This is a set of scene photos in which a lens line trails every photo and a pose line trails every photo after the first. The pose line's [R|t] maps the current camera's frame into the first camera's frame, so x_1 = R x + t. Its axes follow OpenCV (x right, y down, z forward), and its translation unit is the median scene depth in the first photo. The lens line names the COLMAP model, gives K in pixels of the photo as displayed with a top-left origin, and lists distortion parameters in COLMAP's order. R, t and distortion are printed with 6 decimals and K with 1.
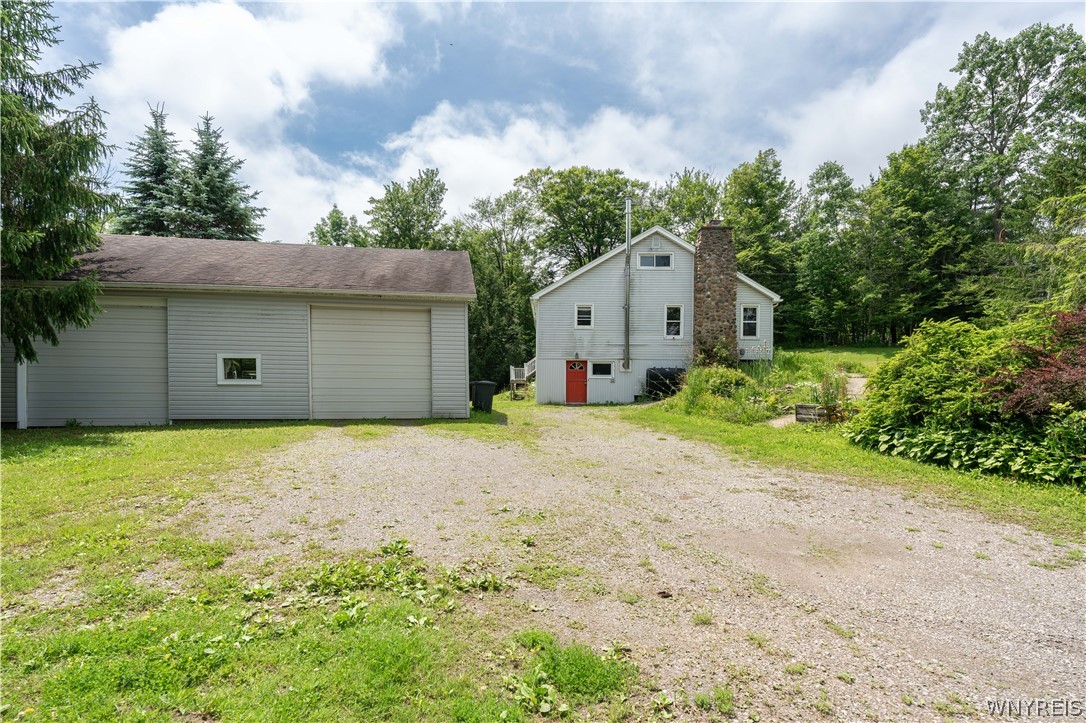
lens RADIAL K [[534.1, 0, 543.1], [0, 534.1, 364.9], [0, 0, 1]] dist [-0.004368, 0.000023]
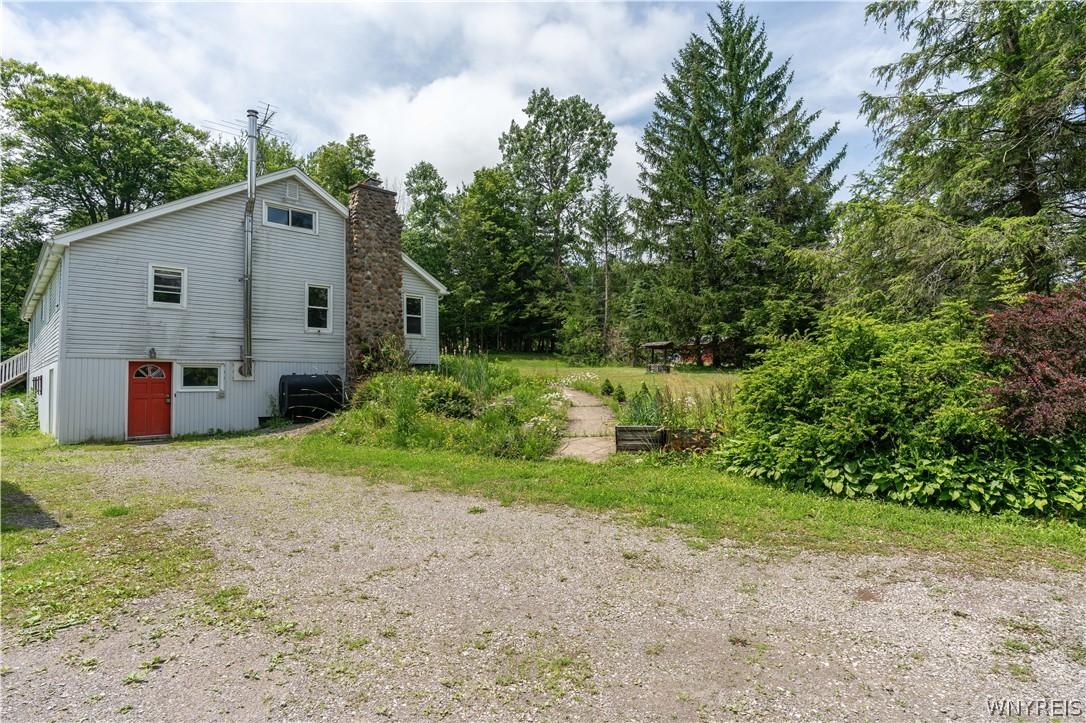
lens RADIAL K [[562.9, 0, 544.6], [0, 562.9, 344.7], [0, 0, 1]] dist [-0.005053, 0.001777]
pose [[0.706858, 0.033834, 0.706545, -0.036486], [-0.002435, 0.998966, -0.045401, -0.000169], [-0.707351, 0.030372, 0.706210, 0.152491]]
